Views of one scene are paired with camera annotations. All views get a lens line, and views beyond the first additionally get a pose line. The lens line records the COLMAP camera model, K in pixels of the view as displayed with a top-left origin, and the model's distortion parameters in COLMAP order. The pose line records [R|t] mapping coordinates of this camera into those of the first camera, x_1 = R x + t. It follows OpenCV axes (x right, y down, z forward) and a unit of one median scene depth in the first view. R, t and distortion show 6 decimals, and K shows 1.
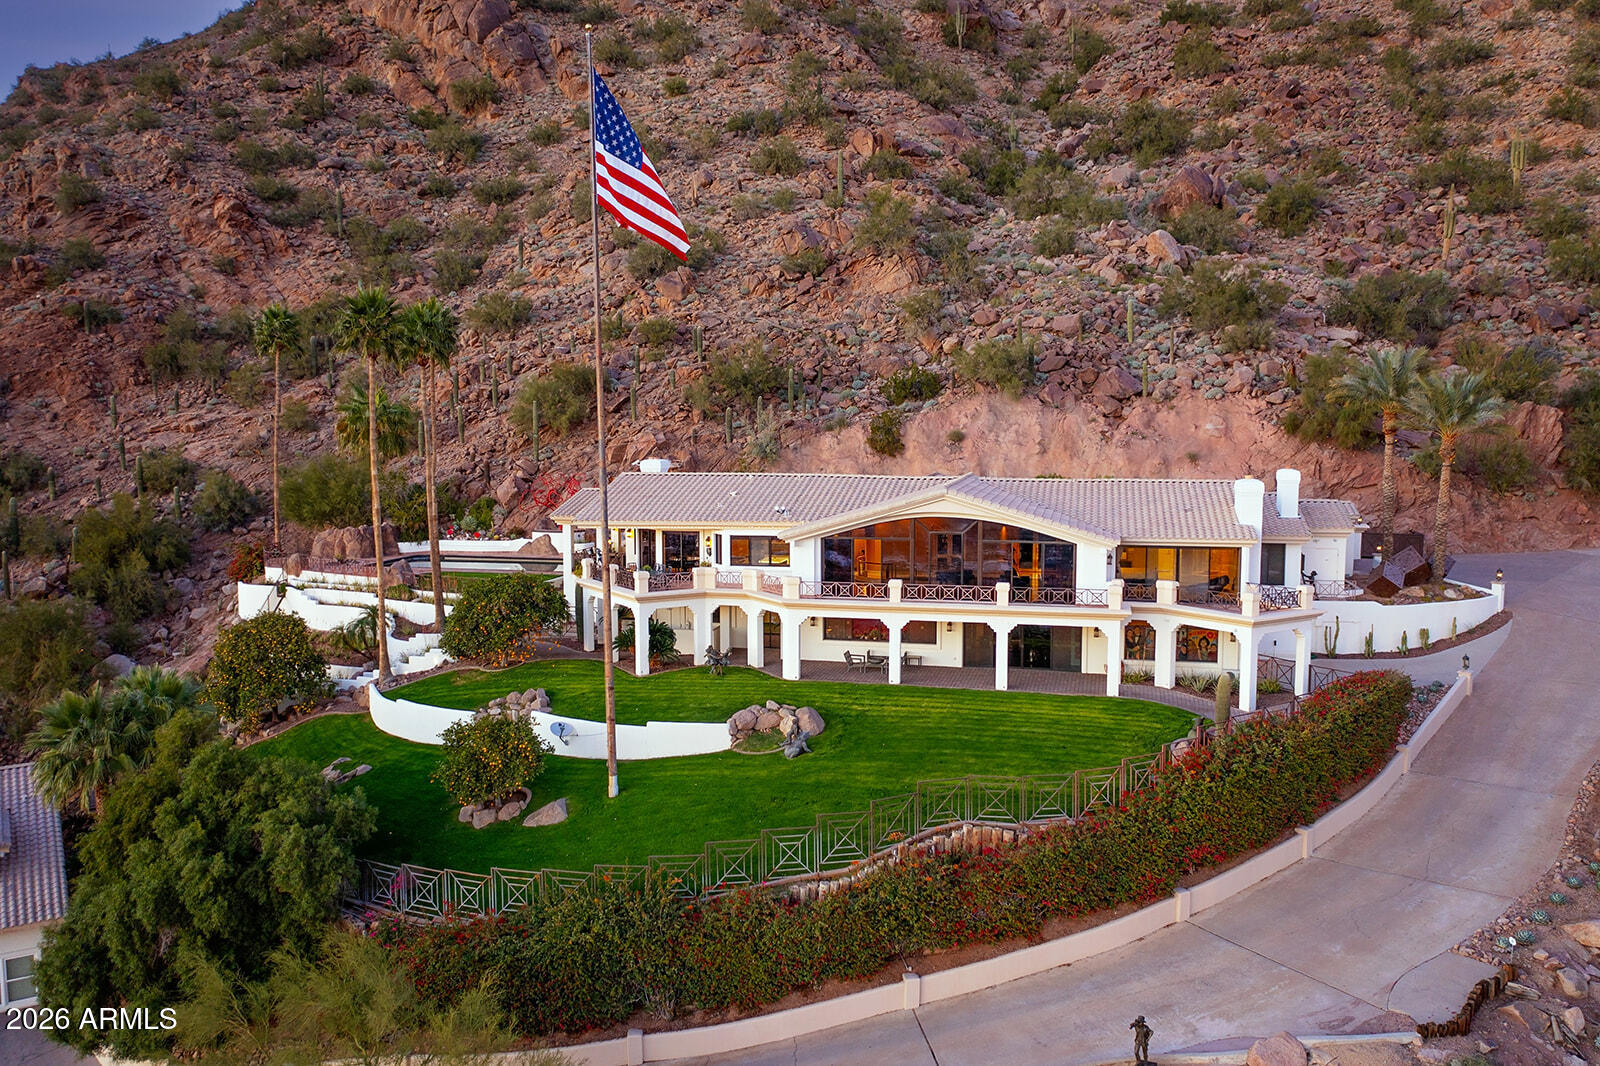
lens RADIAL K [[1246.3, 0, 798.2], [0, 1246.3, 533.9], [0, 0, 1]] dist [-0.017317, 0.010089]
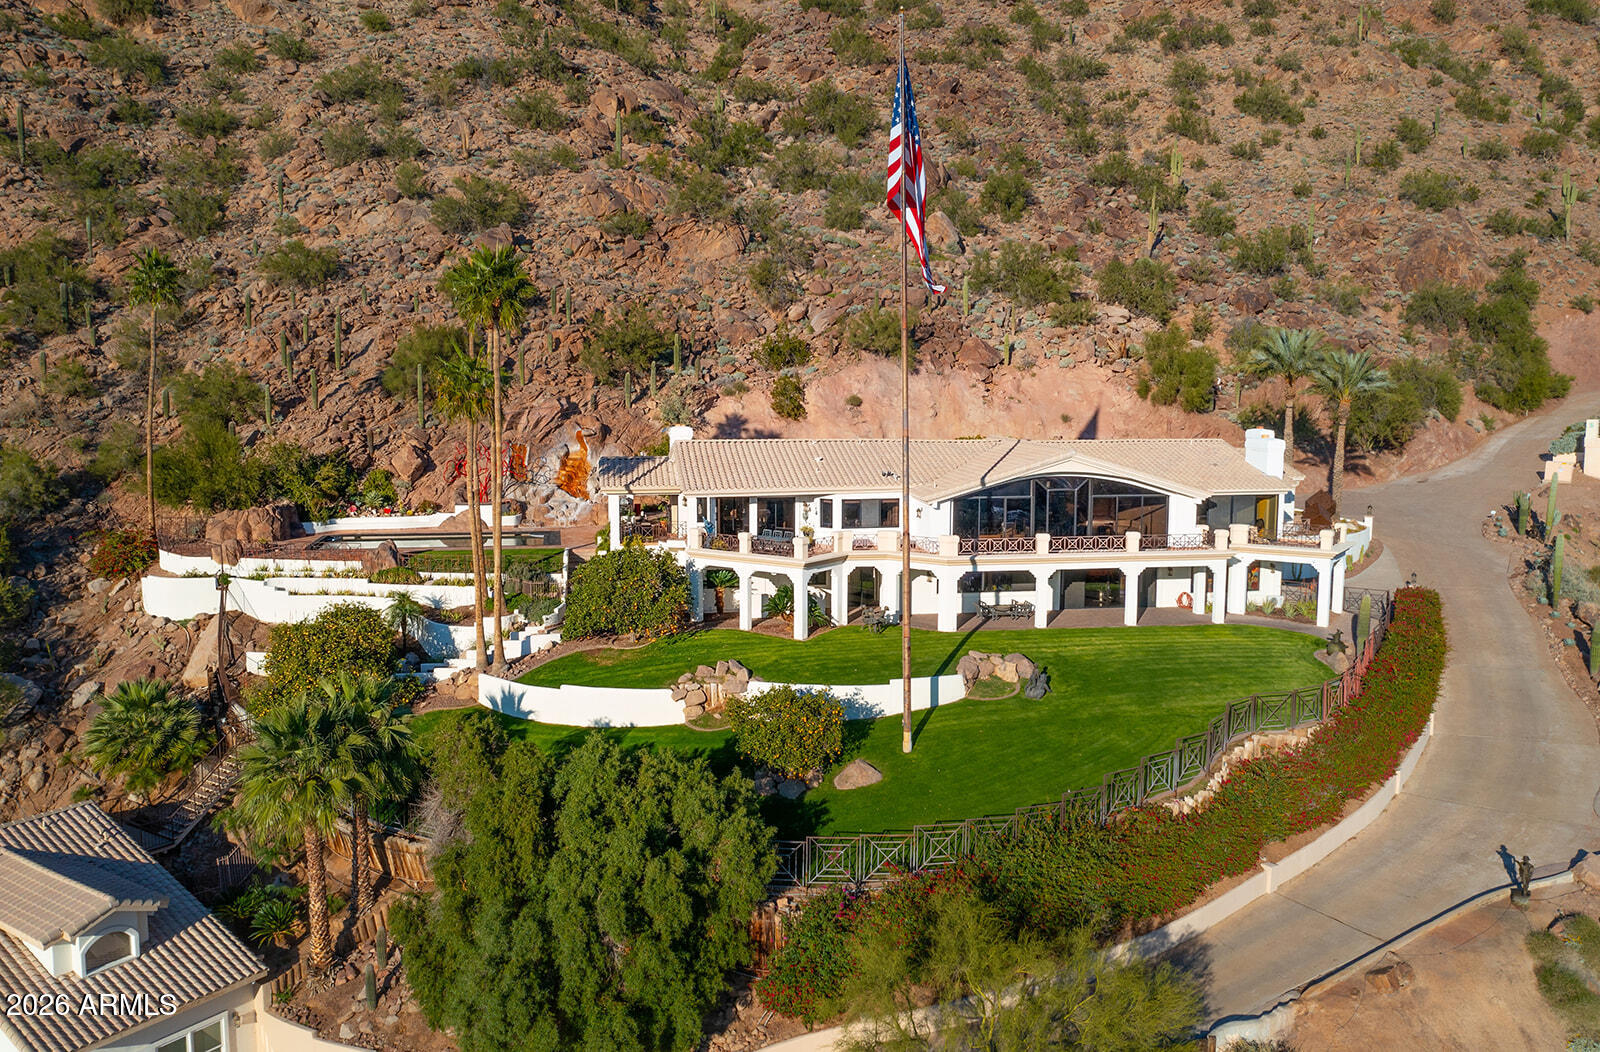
lens RADIAL K [[1240.8, 0, 792.4], [0, 1240.8, 517.5], [0, 0, 1]] dist [-0.000935, -0.008620]
pose [[0.919875, -0.040796, 0.390084, -0.295063], [0.032824, 0.999094, 0.027083, -0.007996], [-0.390836, -0.012109, 0.920381, 0.037872]]
